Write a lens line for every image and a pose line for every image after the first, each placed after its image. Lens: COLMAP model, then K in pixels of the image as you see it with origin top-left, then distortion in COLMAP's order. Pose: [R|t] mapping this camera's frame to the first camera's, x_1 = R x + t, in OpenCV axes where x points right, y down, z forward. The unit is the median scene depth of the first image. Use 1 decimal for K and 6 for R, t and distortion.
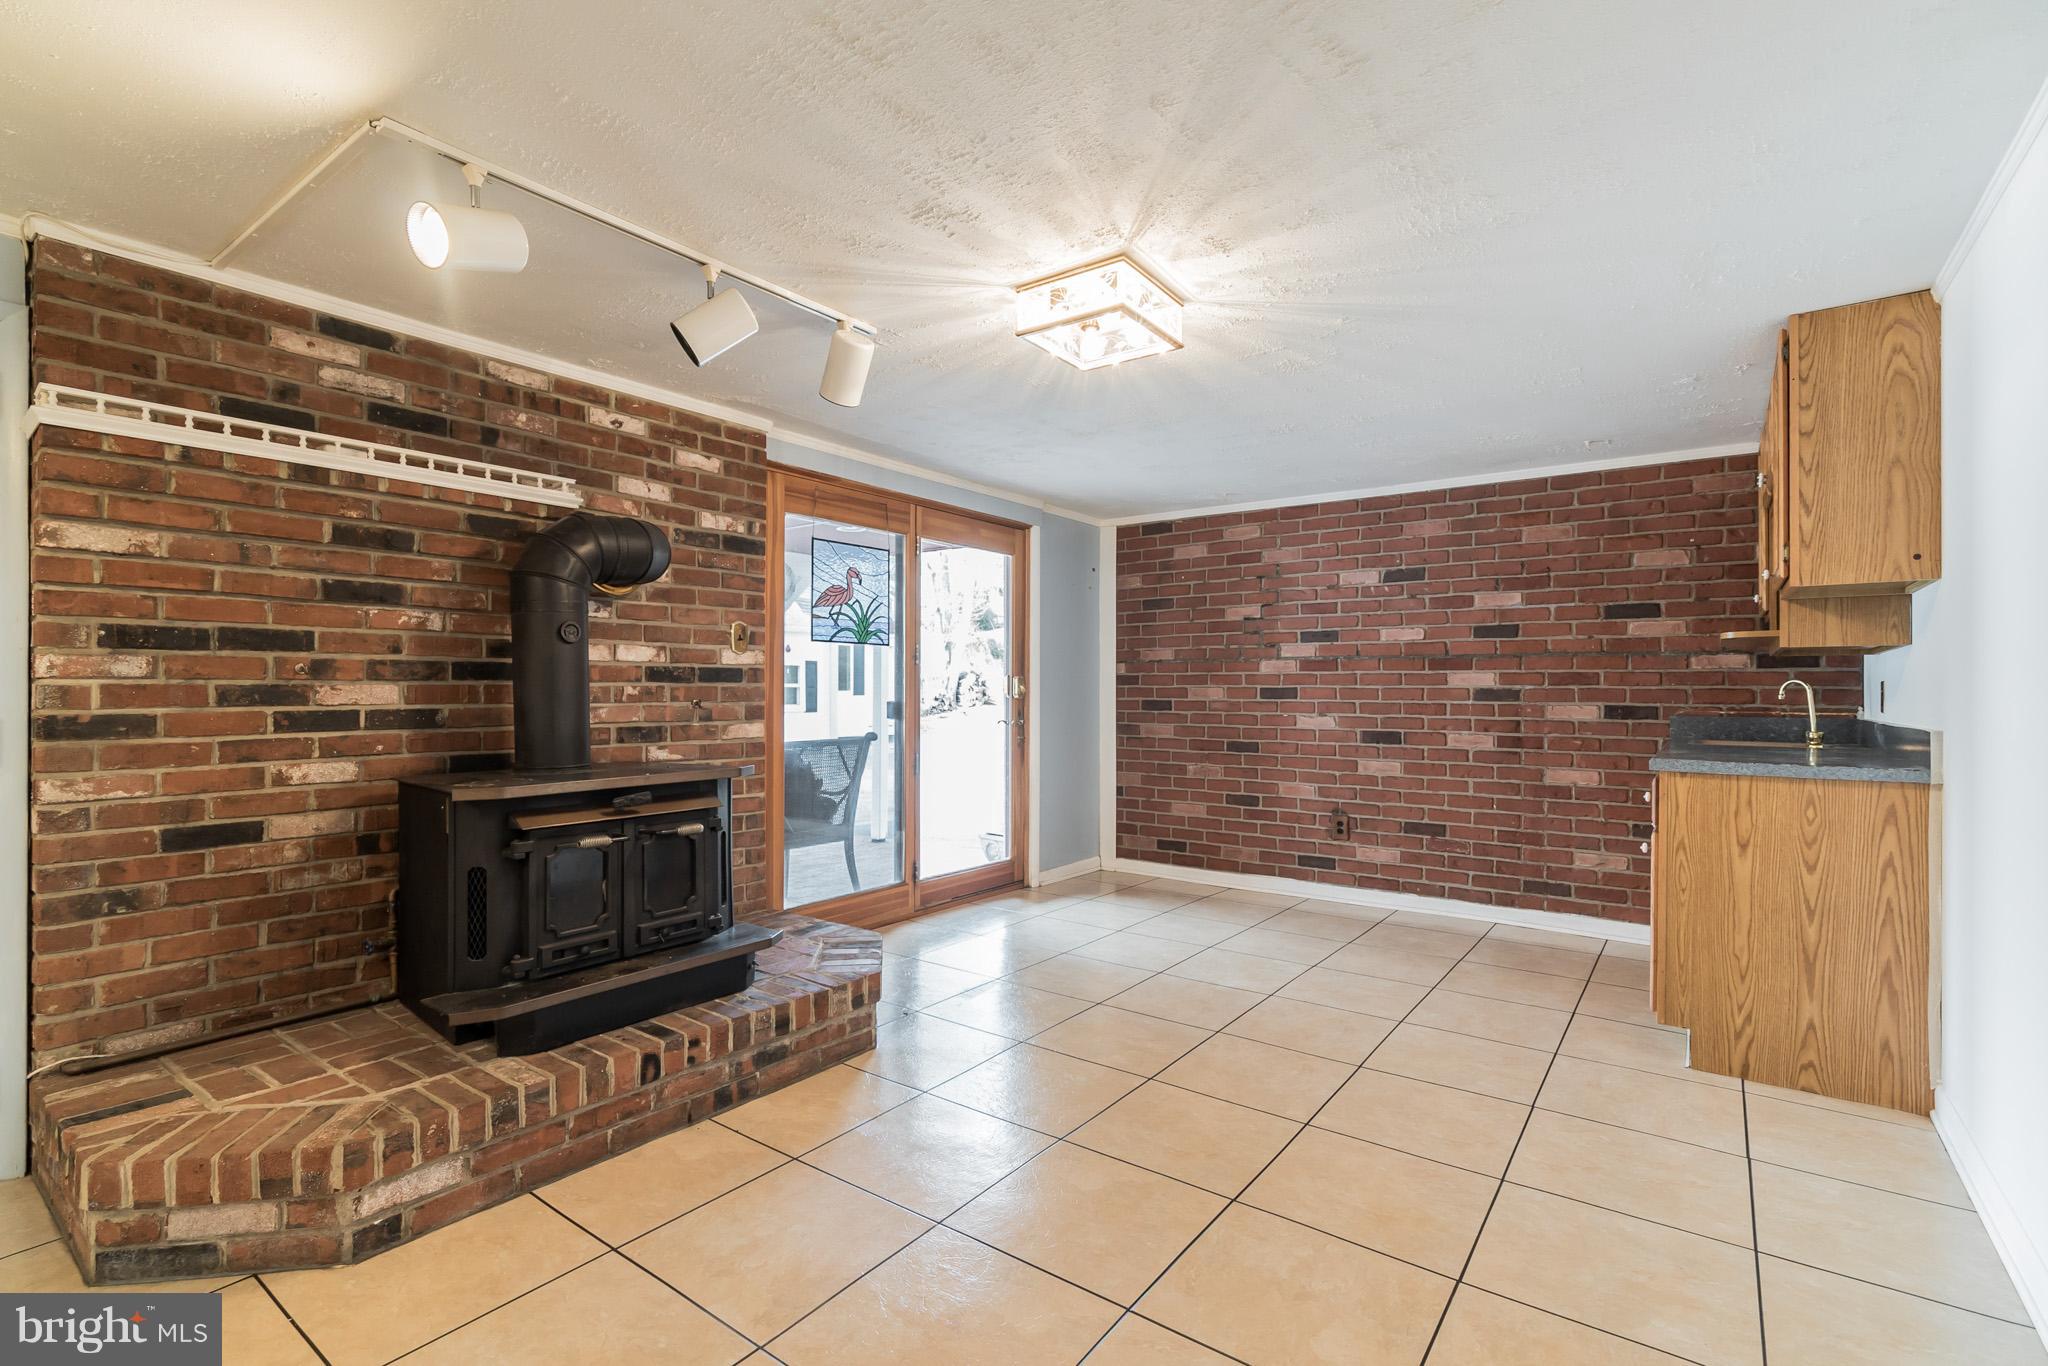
lens RADIAL K [[938.5, 0, 1018.8], [0, 938.5, 690.8], [0, 0, 1]] dist [-0.002969, 0.000714]
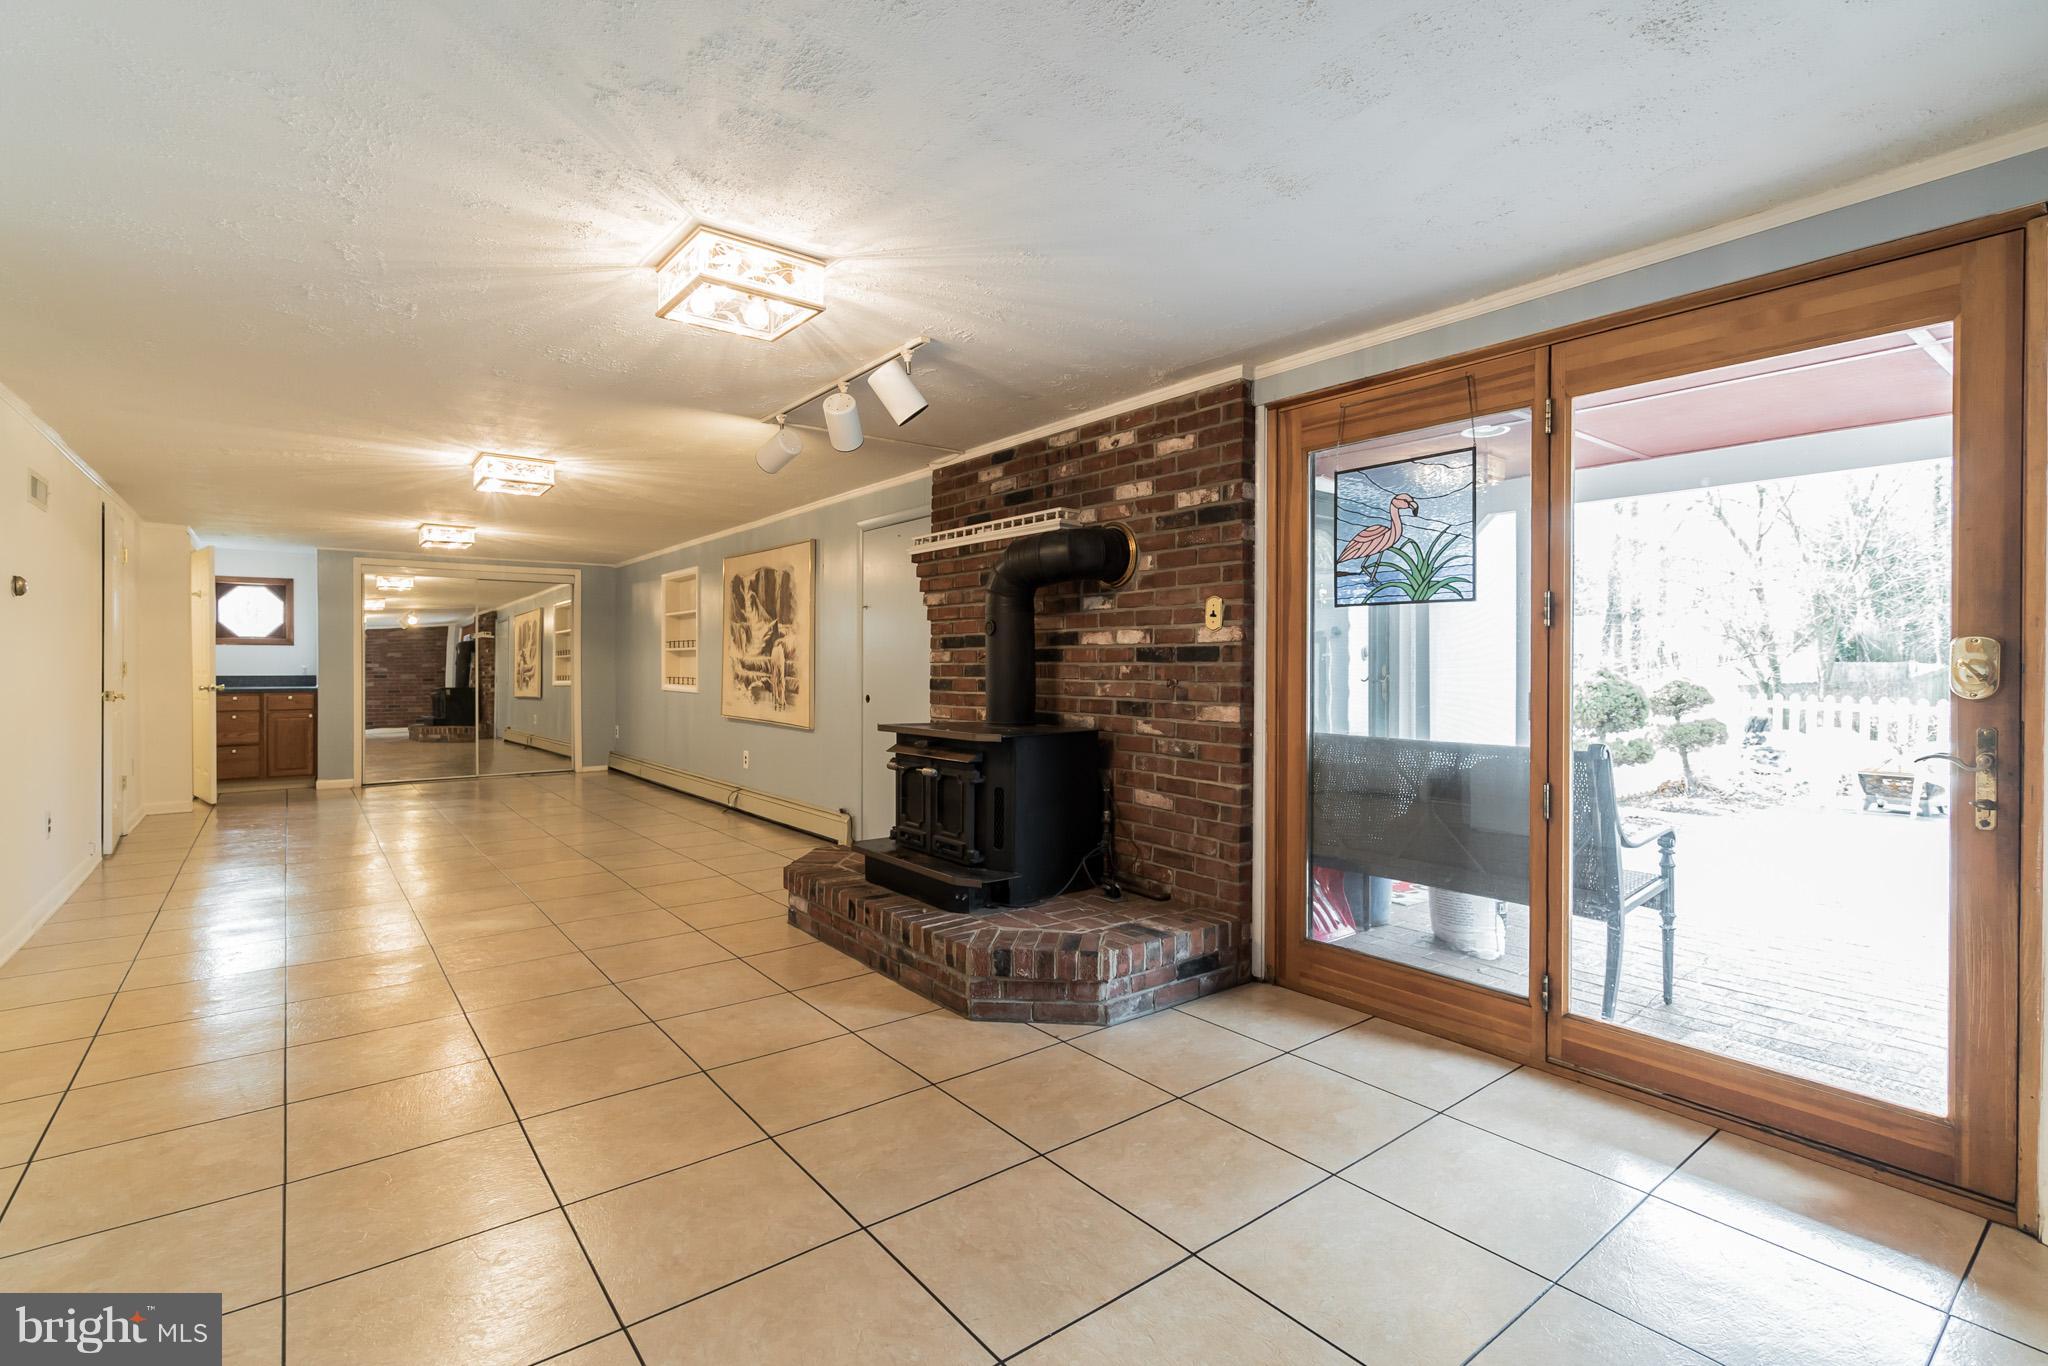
lens RADIAL K [[941.8, 0, 1027.9], [0, 941.8, 665.3], [0, 0, 1]] dist [-0.001825, -0.000111]
pose [[-0.259449, -0.001058, -0.965756, 0.570346], [-0.003889, 0.999992, -0.000051, -0.003799], [0.965749, 0.003742, -0.259451, 0.922446]]
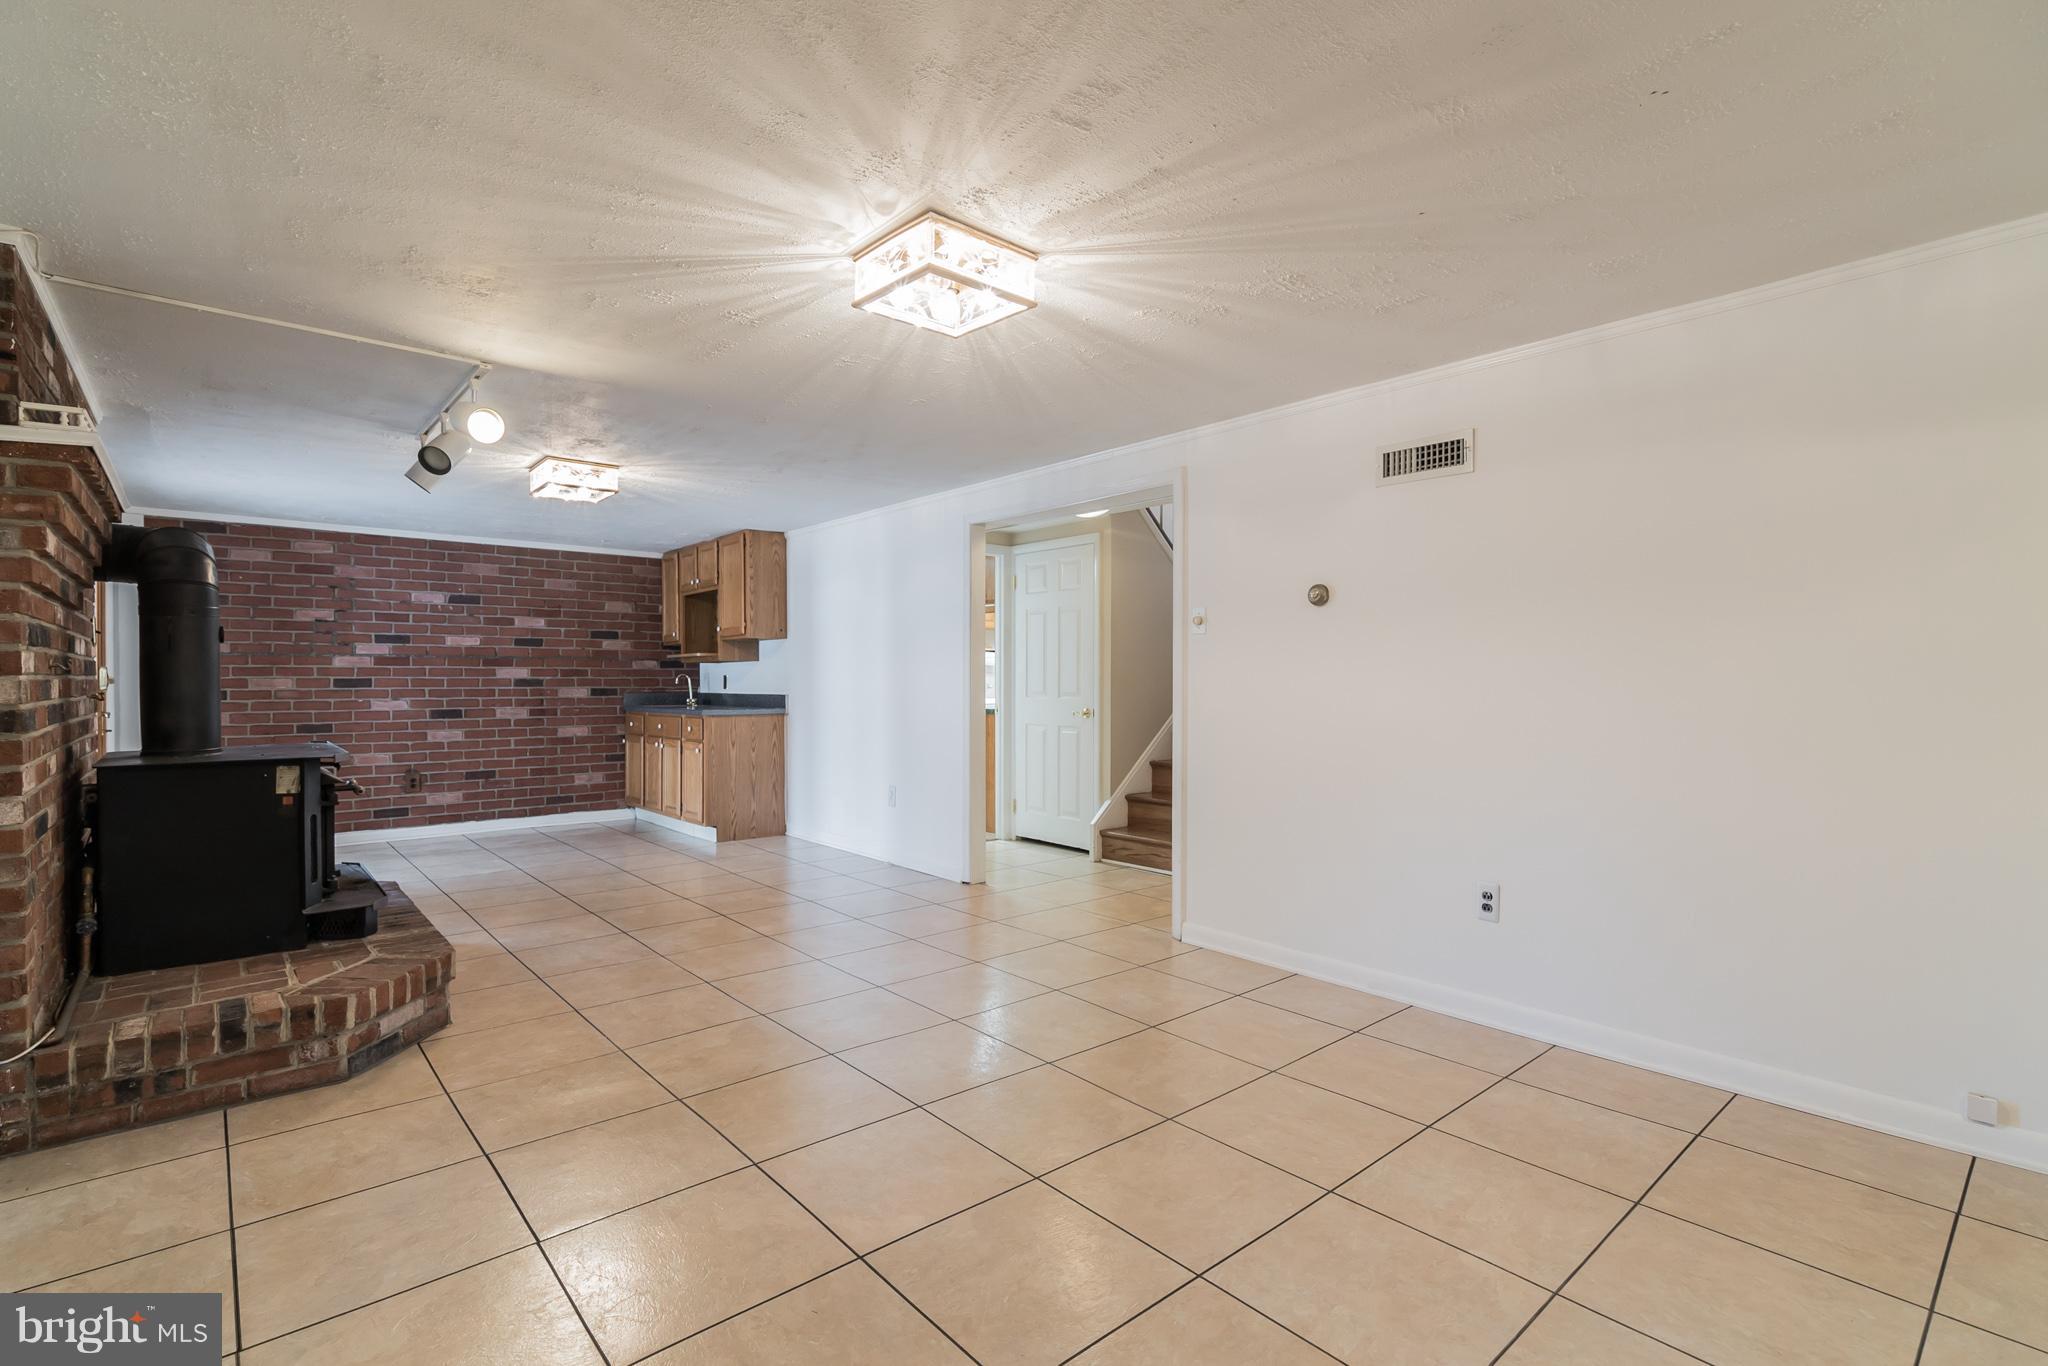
lens RADIAL K [[938.5, 0, 1018.8], [0, 938.5, 690.8], [0, 0, 1]] dist [-0.002969, 0.000714]
pose [[0.221702, -0.016265, 0.974979, -0.915154], [0.003041, 0.999868, 0.015988, -0.005282], [-0.975110, -0.000580, 0.221722, -0.161477]]
